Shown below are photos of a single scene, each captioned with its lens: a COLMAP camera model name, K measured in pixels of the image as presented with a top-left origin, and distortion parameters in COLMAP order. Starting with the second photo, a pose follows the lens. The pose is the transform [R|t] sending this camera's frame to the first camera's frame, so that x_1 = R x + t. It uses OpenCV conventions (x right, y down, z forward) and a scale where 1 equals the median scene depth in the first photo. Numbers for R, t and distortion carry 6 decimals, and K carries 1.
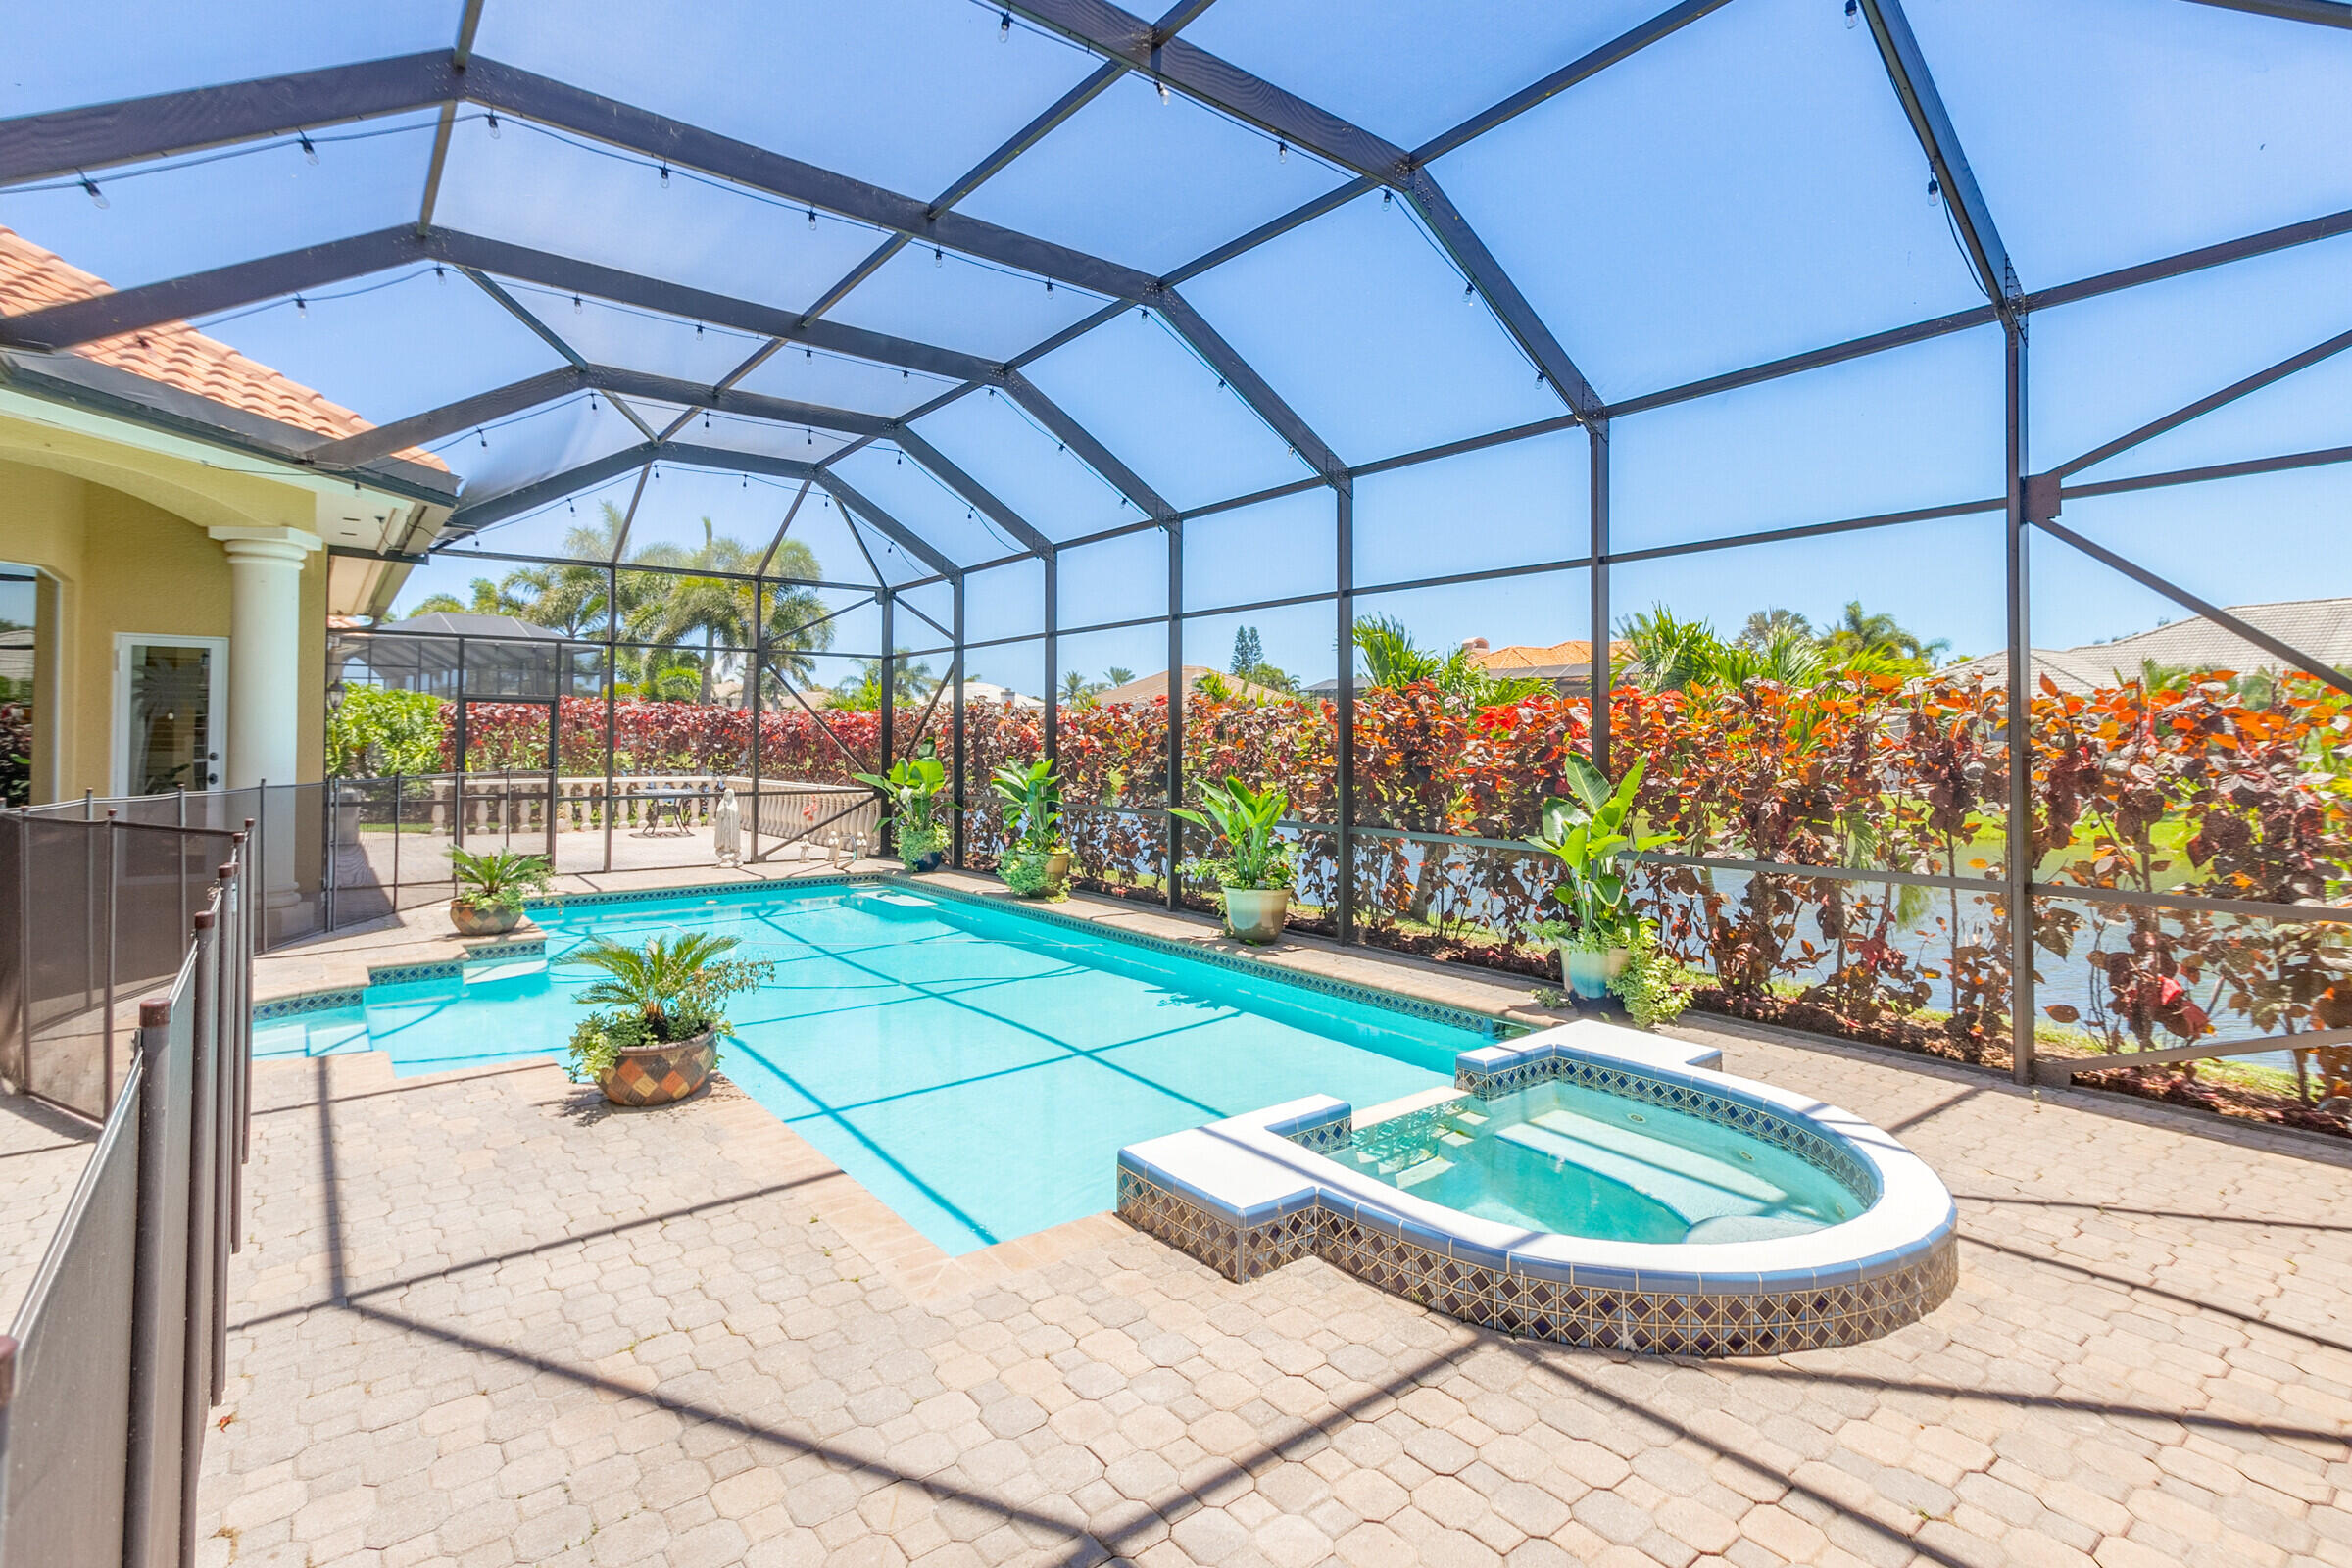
lens RADIAL K [[1106.9, 0, 1164.4], [0, 1106.9, 735.5], [0, 0, 1]] dist [0.010558, -0.000386]
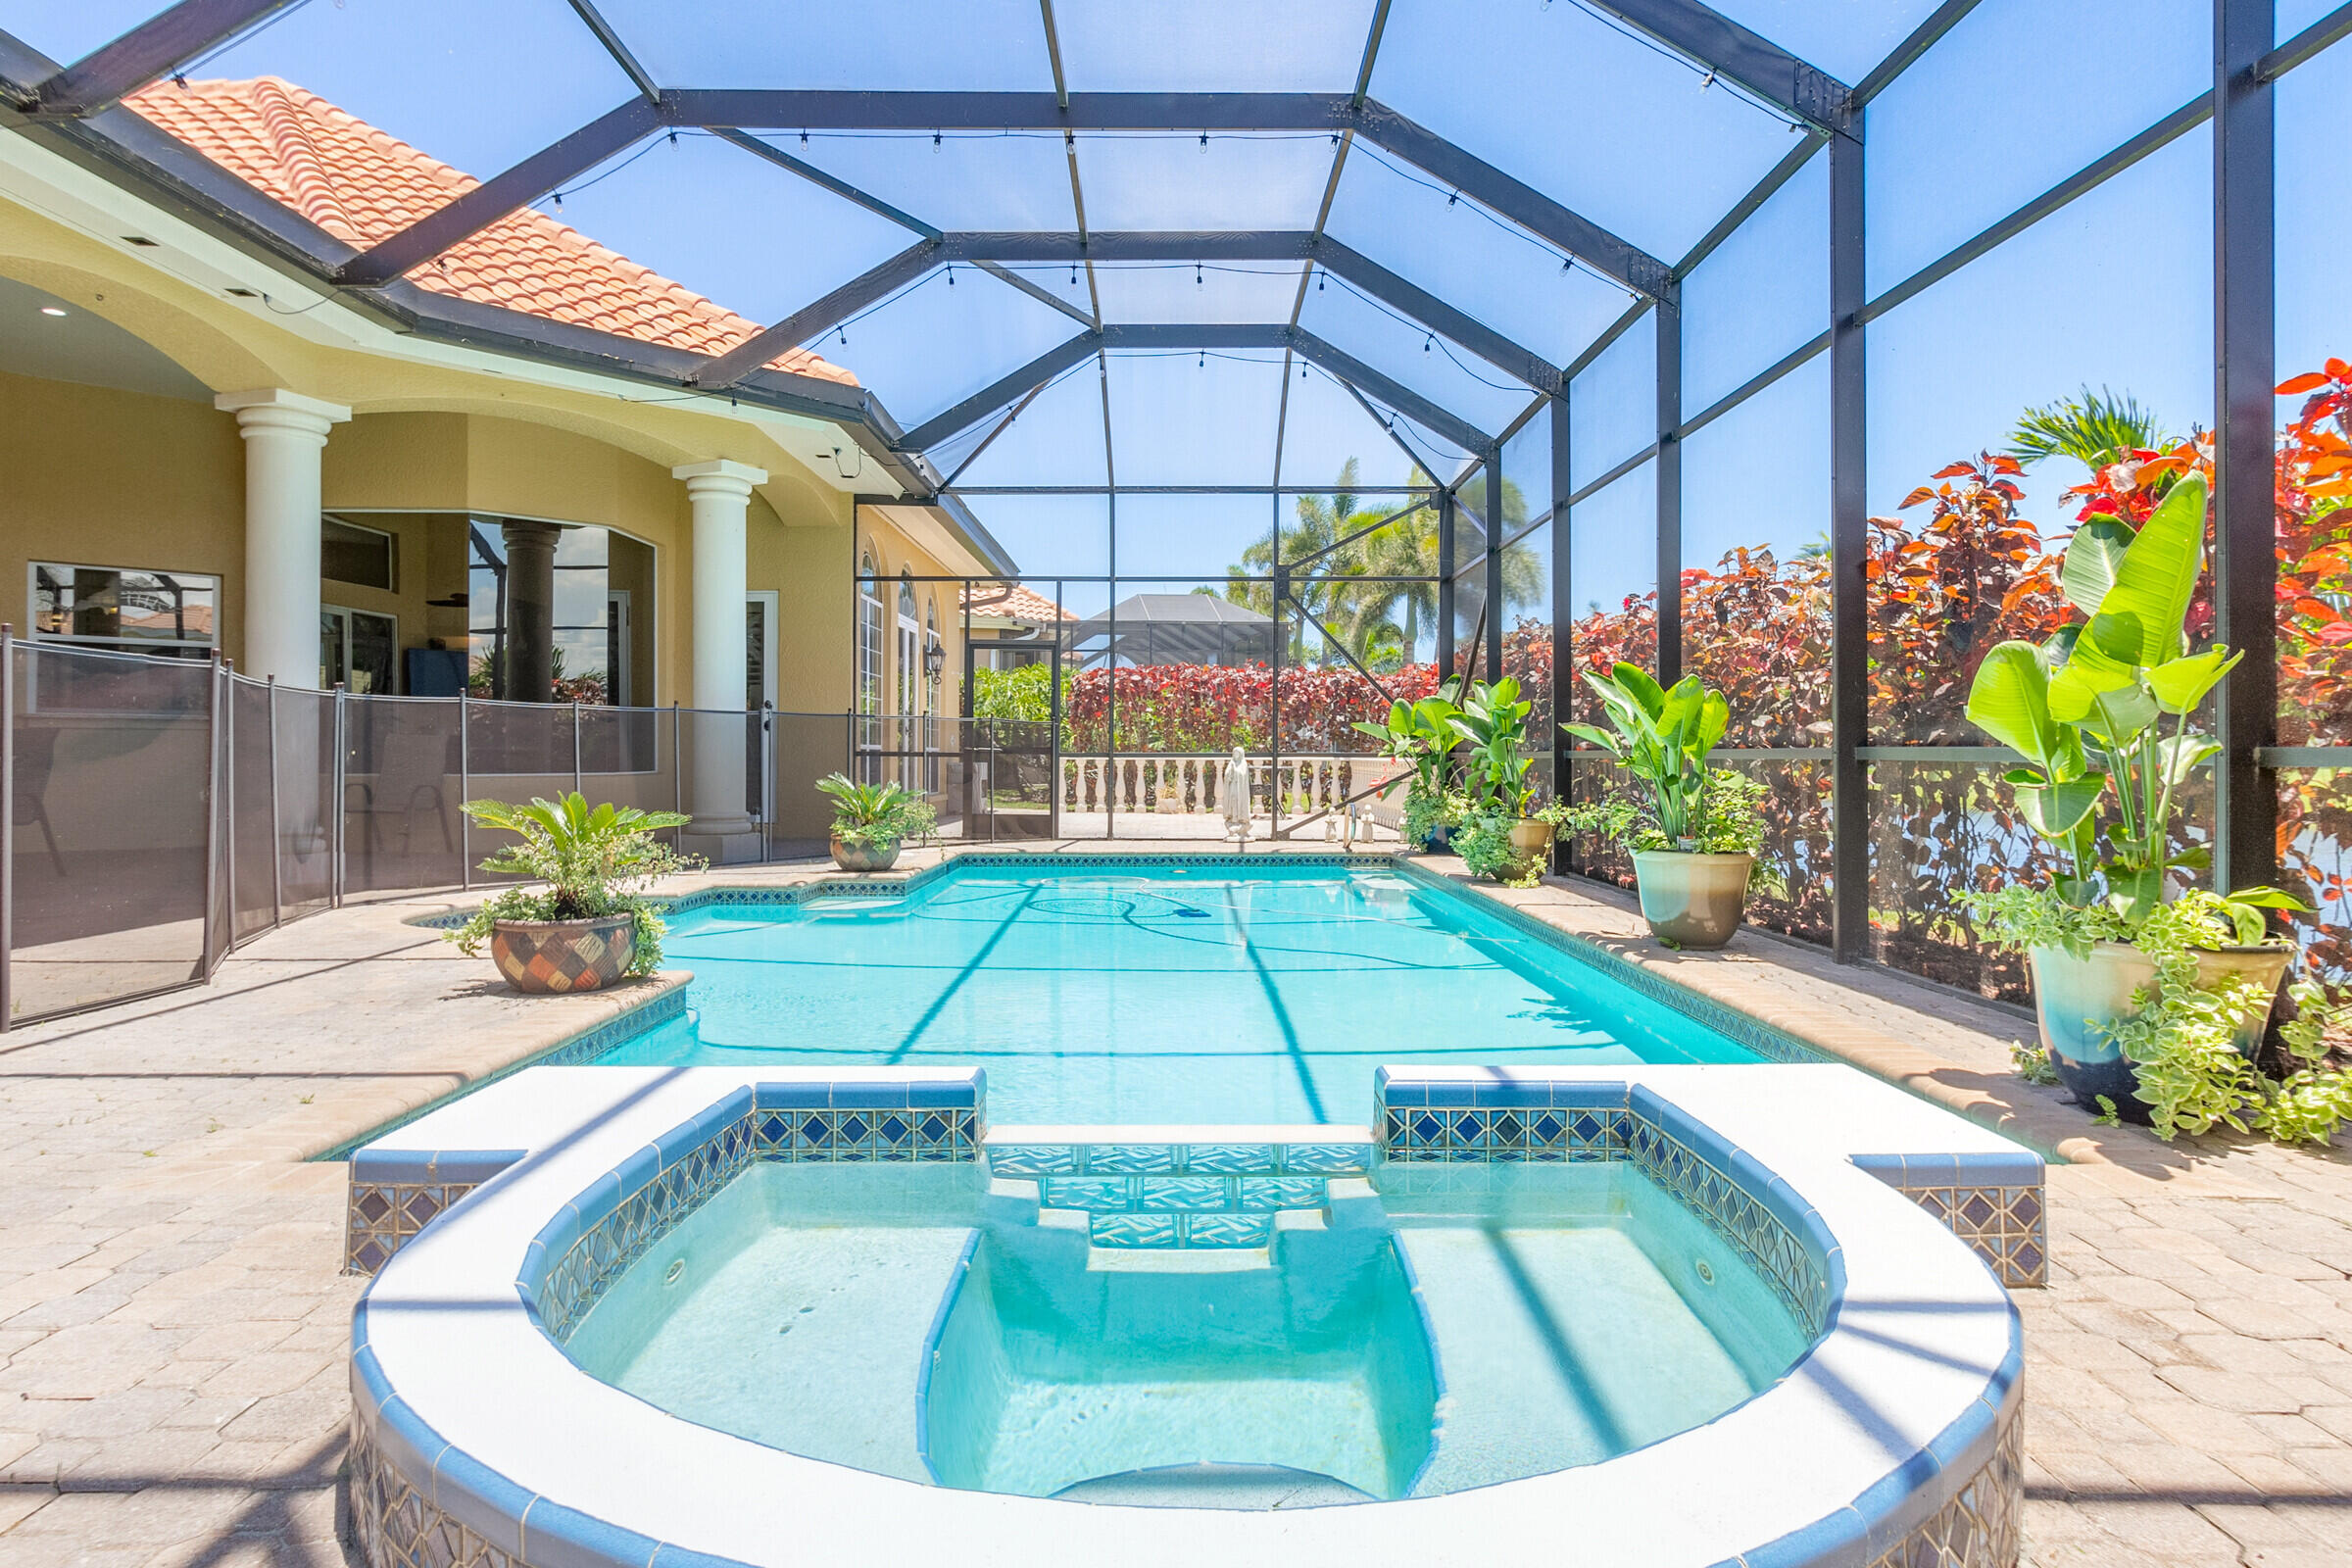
lens RADIAL K [[1372.9, 0, 1175.8], [0, 1372.9, 747.6], [0, 0, 1]] dist [0.005210, 0.001907]
pose [[0.793947, -0.004638, -0.607969, 0.310935], [0.003357, 0.999989, -0.003244, 0.083694], [0.607978, 0.000535, 0.793954, 0.259750]]
